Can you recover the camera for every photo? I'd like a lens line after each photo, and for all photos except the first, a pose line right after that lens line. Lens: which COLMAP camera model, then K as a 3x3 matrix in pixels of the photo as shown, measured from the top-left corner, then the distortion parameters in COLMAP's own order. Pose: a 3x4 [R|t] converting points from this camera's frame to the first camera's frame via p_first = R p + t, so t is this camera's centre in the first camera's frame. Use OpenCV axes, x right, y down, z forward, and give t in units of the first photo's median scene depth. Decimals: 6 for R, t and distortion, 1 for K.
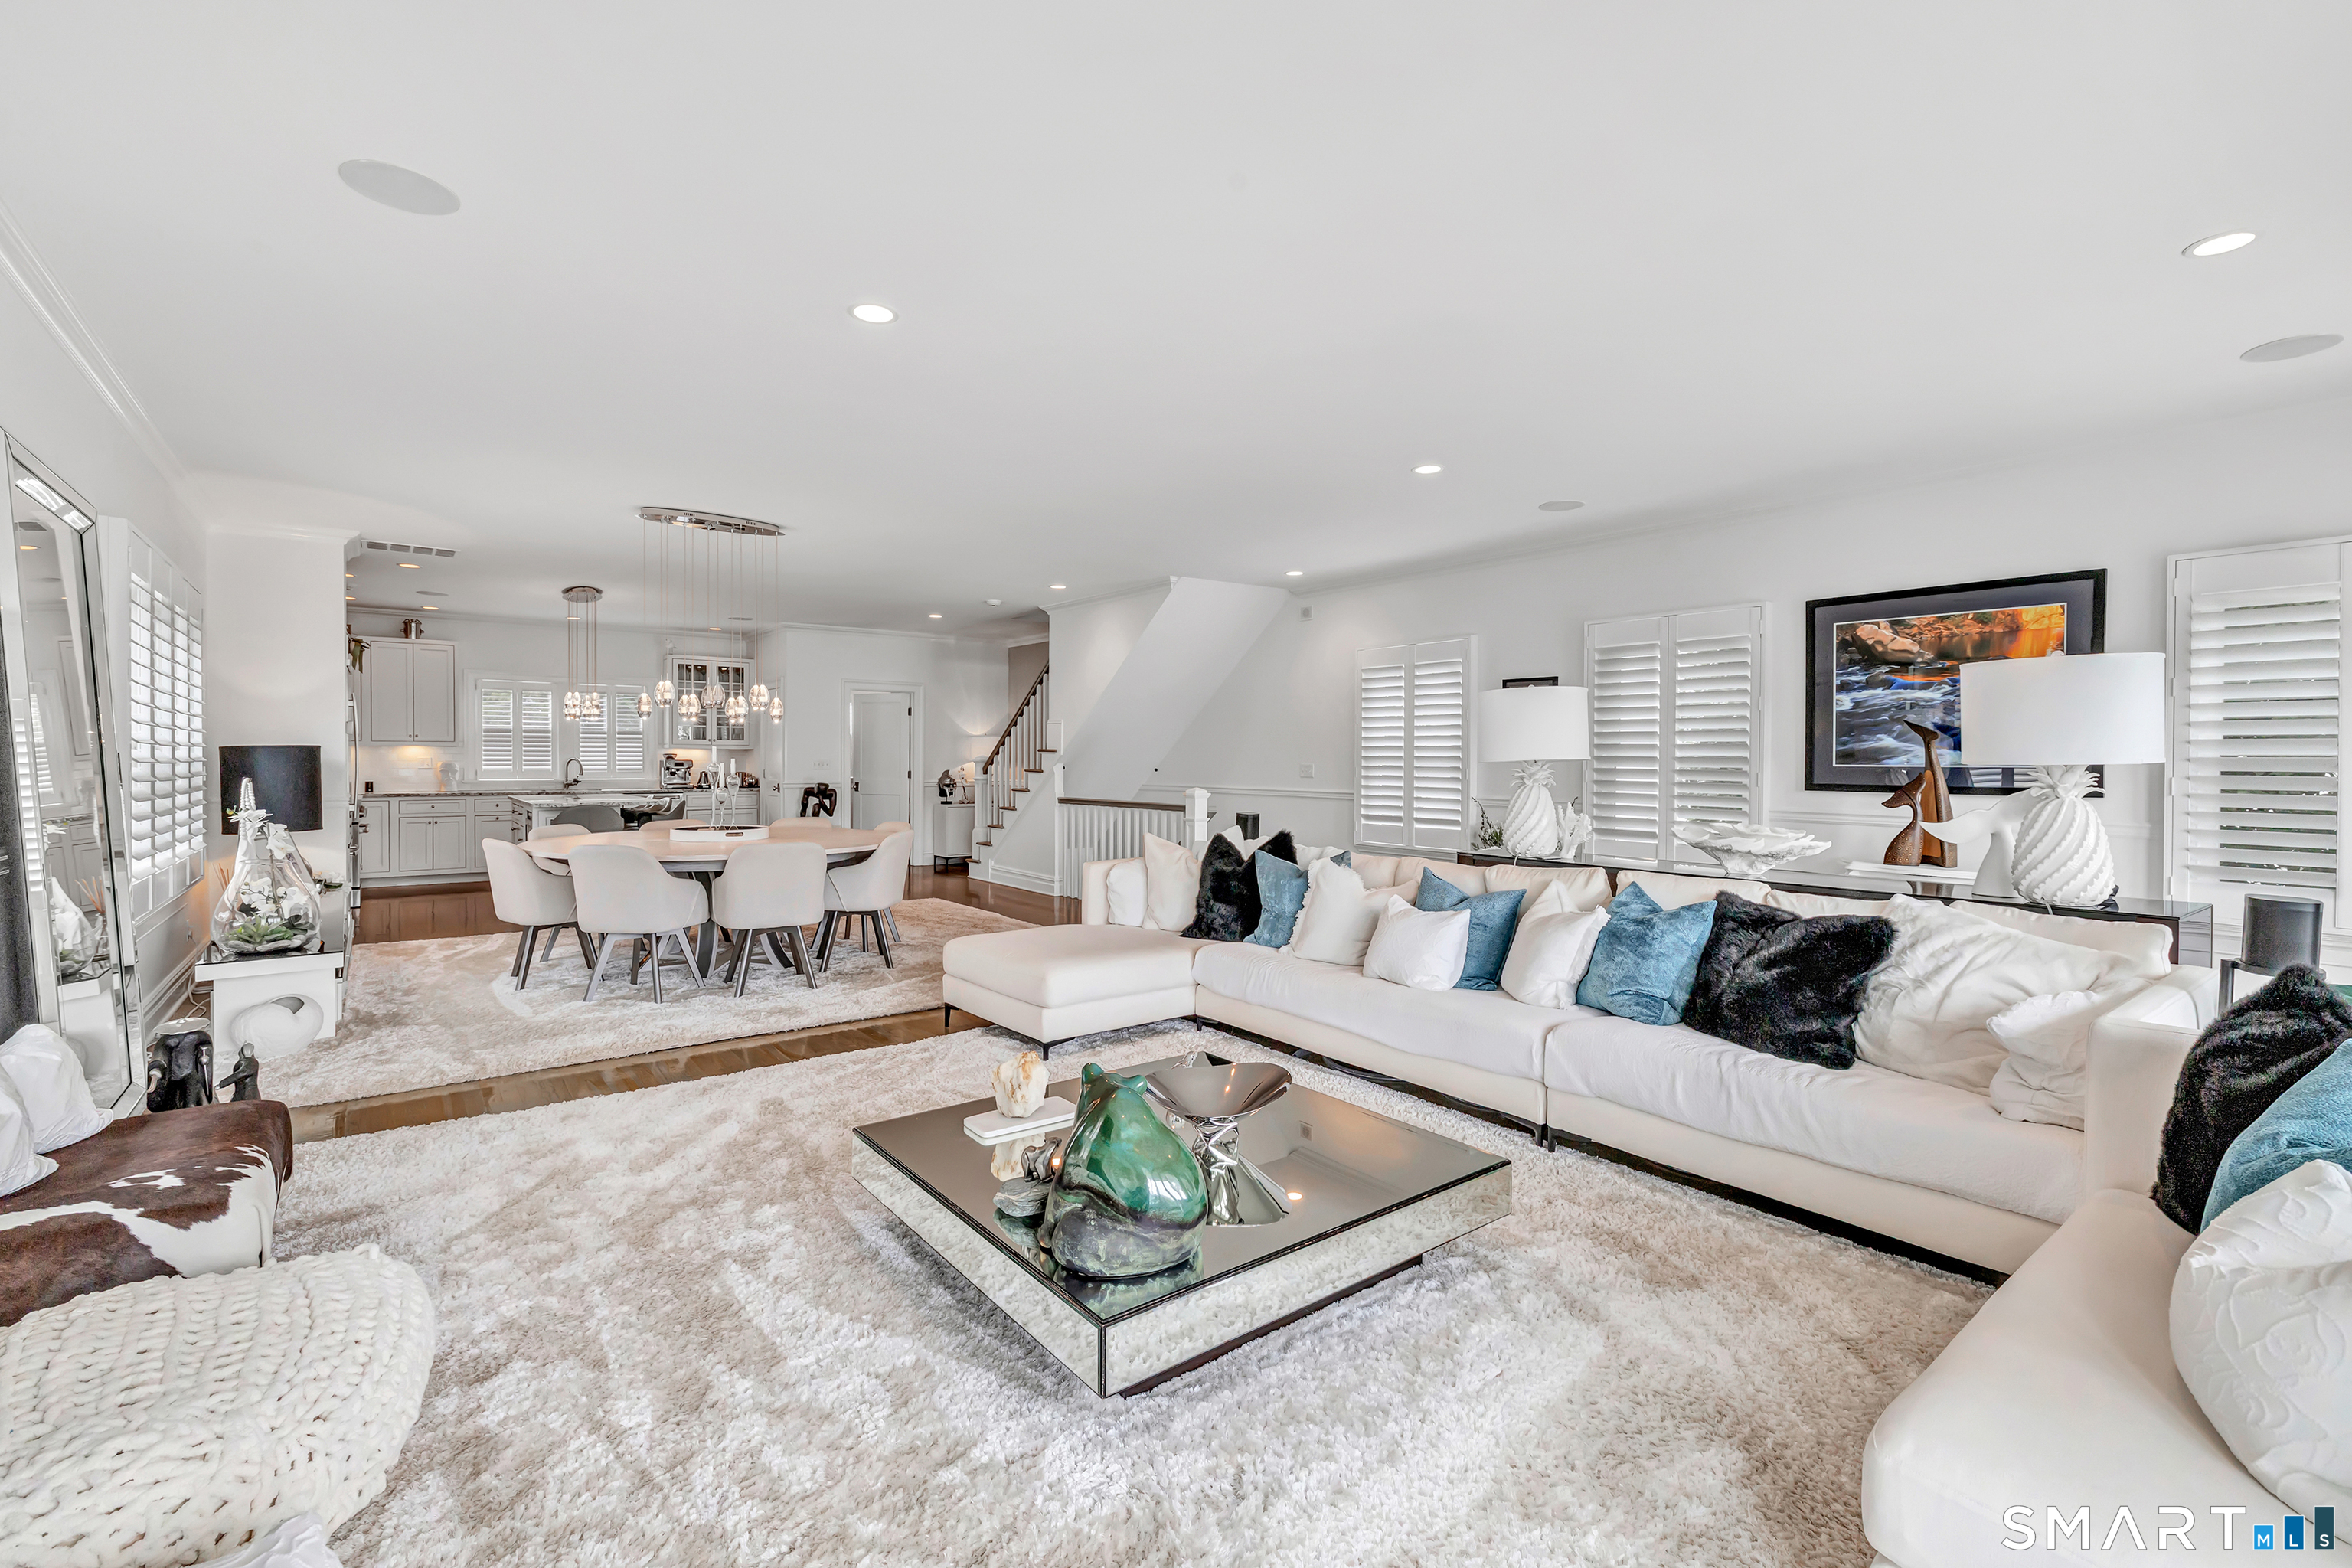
lens RADIAL K [[1014.2, 0, 1161.6], [0, 1014.2, 773.5], [0, 0, 1]] dist [0.001045, -0.000241]
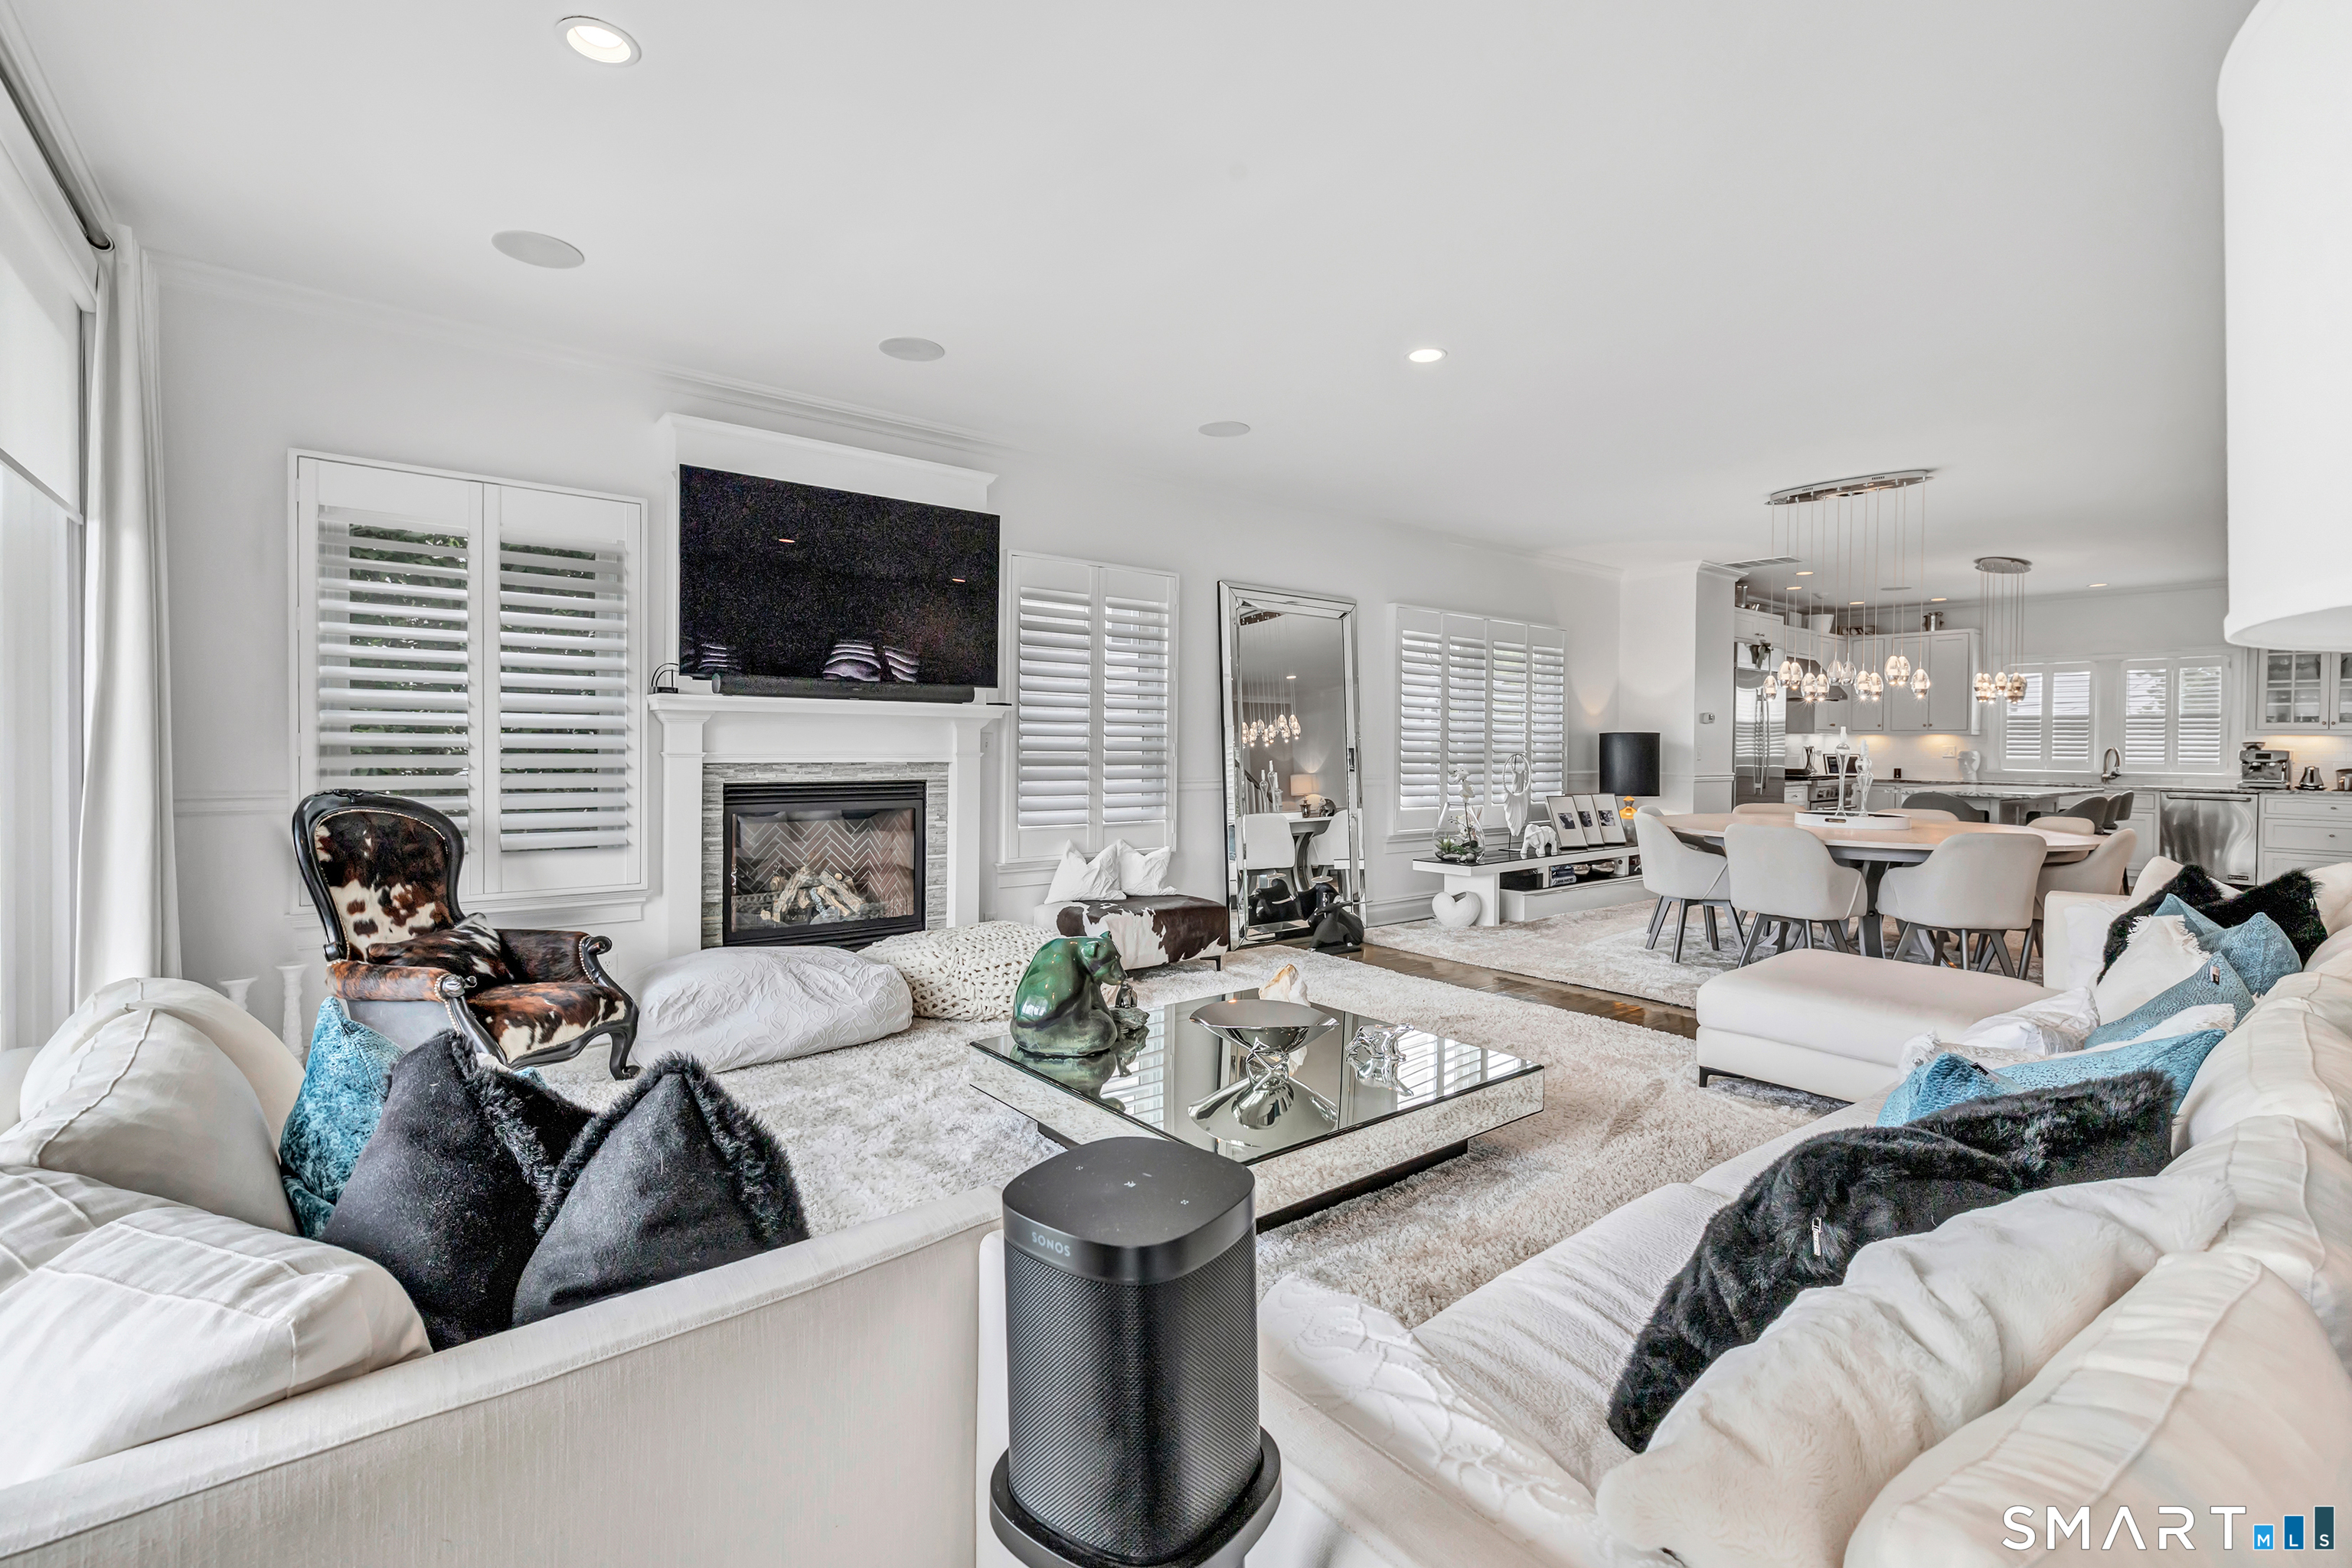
lens RADIAL K [[1014.2, 0, 1194.2], [0, 1014.2, 766.9], [0, 0, 1]] dist [0.001045, -0.000241]
pose [[0.030465, 0.019398, -0.999348, 0.273551], [-0.023340, 0.999553, 0.018690, 0.004027], [0.999263, 0.022755, 0.030904, 0.212066]]
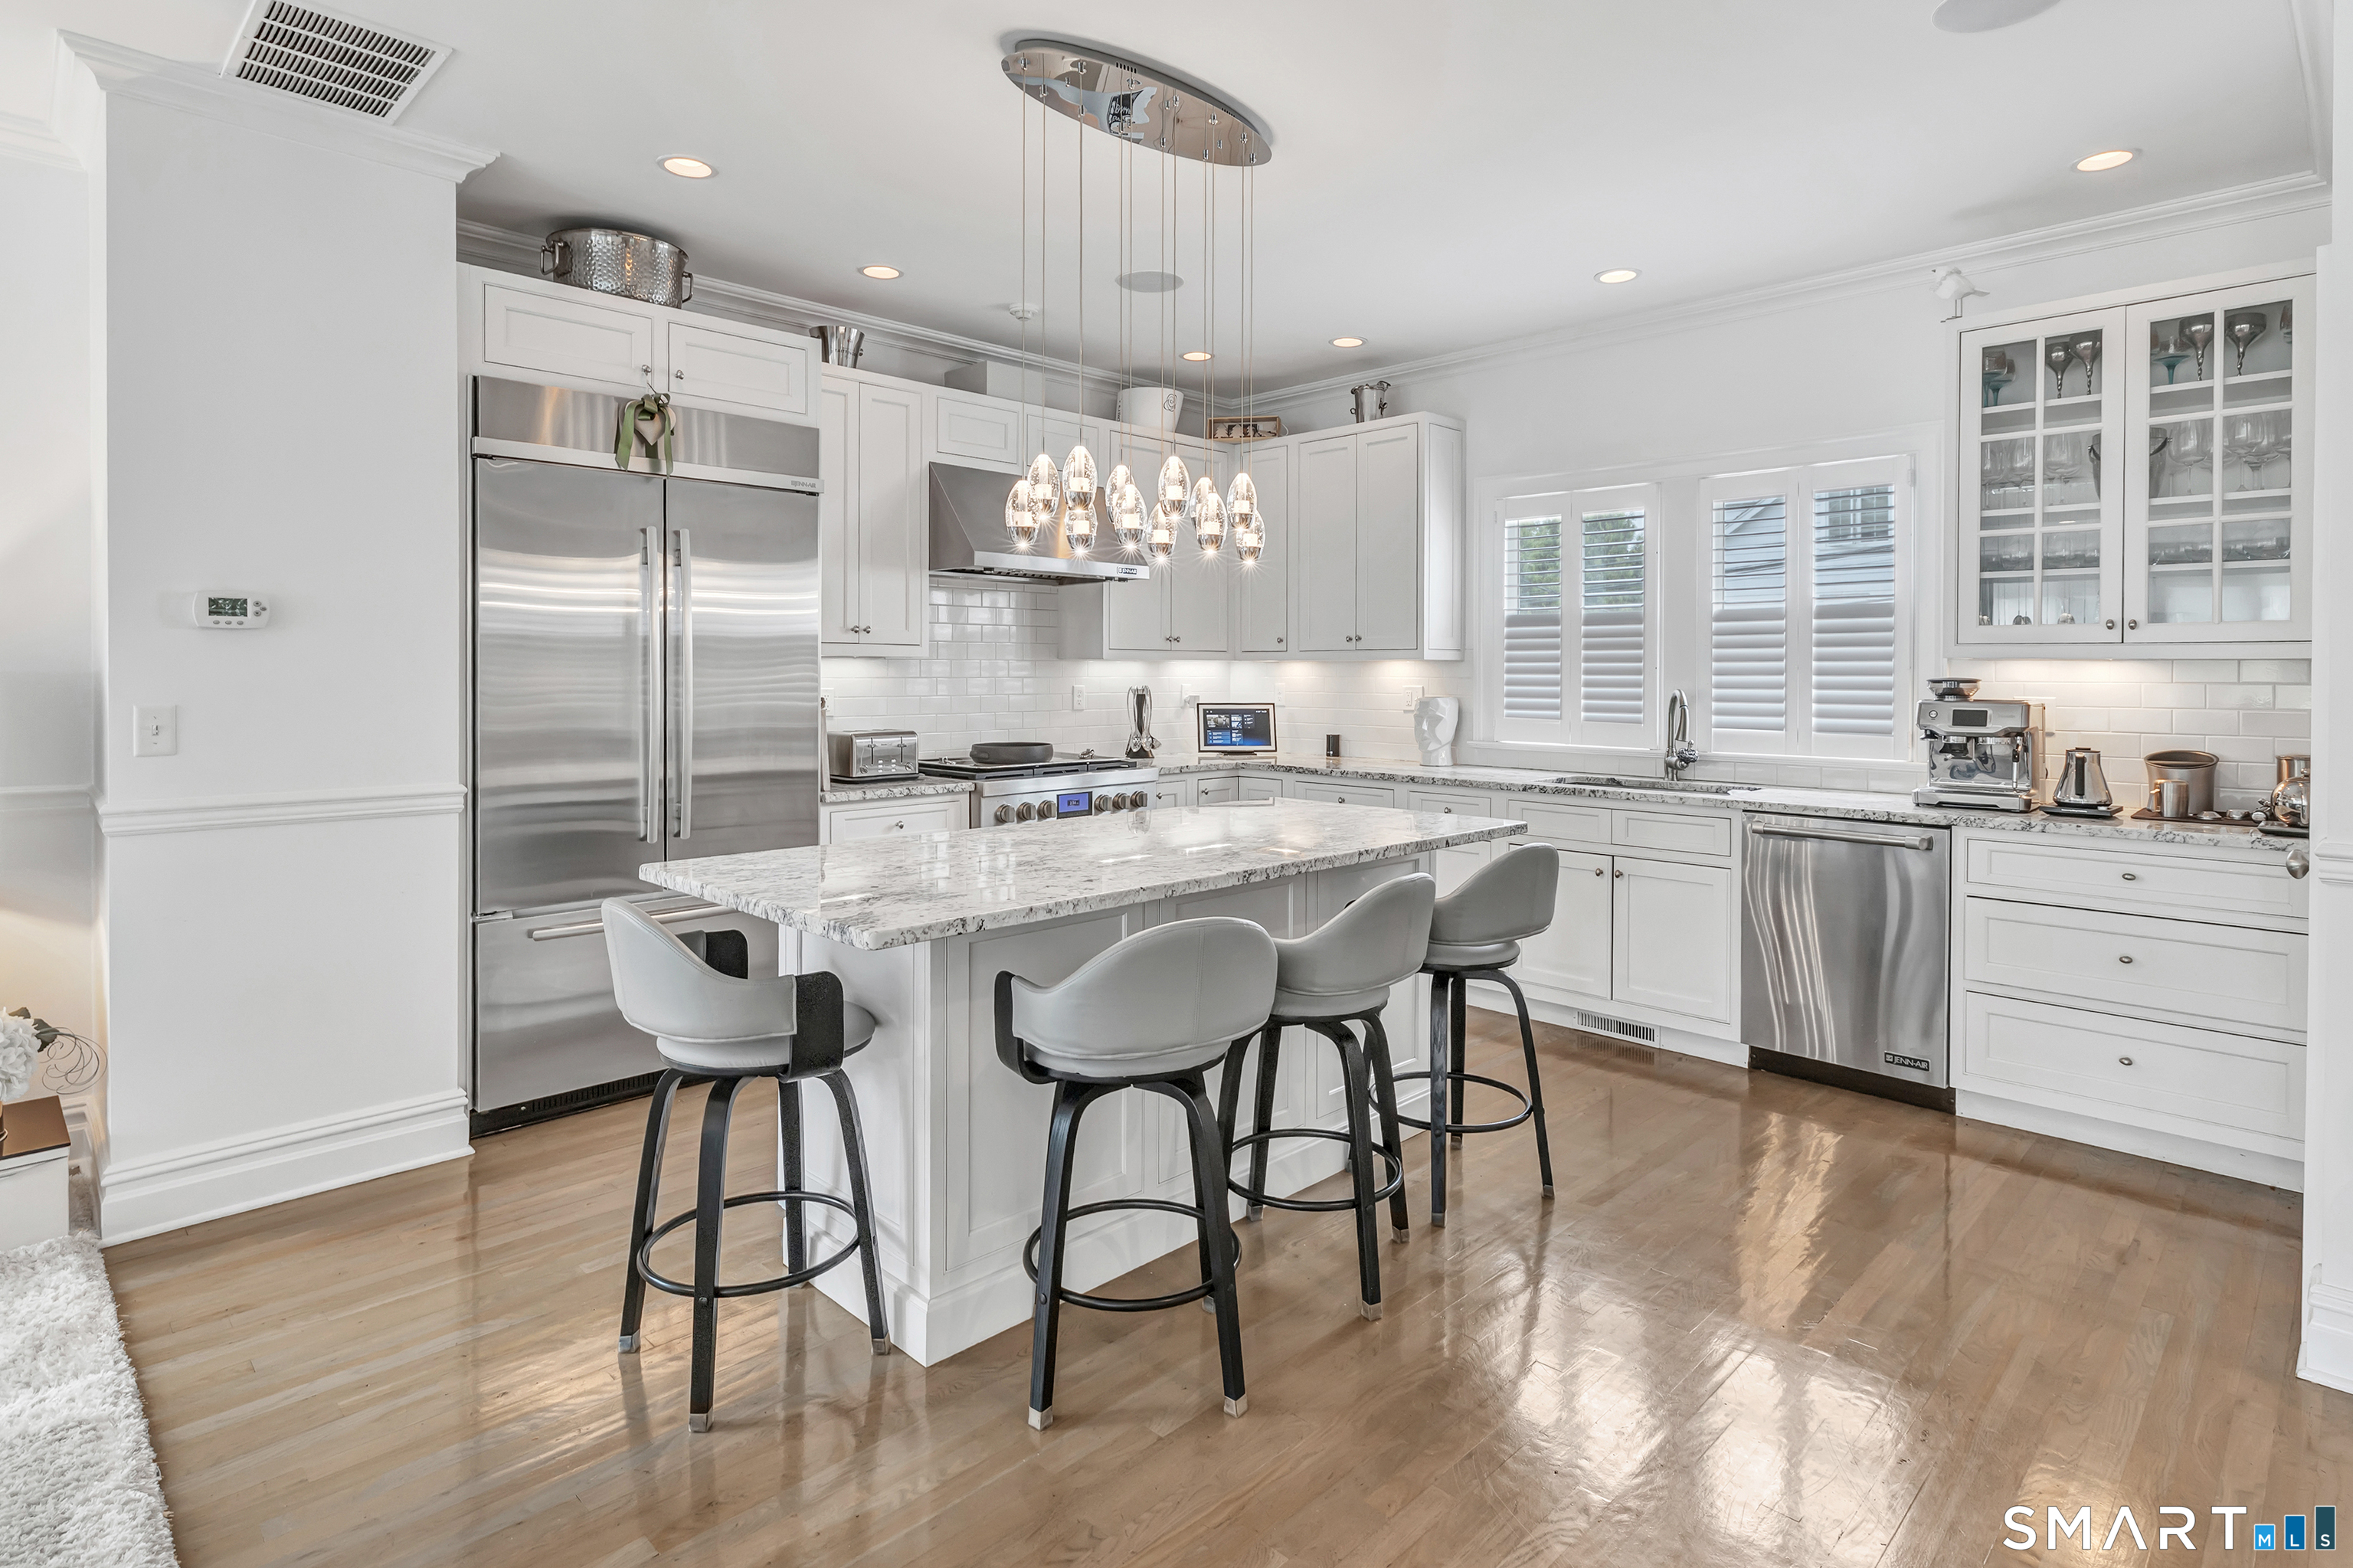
lens RADIAL K [[1193.4, 0, 1214.5], [0, 1193.4, 675.5], [0, 0, 1]] dist [-0.001806, -0.000326]
pose [[0.161458, 0.002311, -0.986877, -0.216543], [-0.018589, 0.999827, -0.000700, -0.017898], [0.986704, 0.018458, 0.161473, 0.832553]]
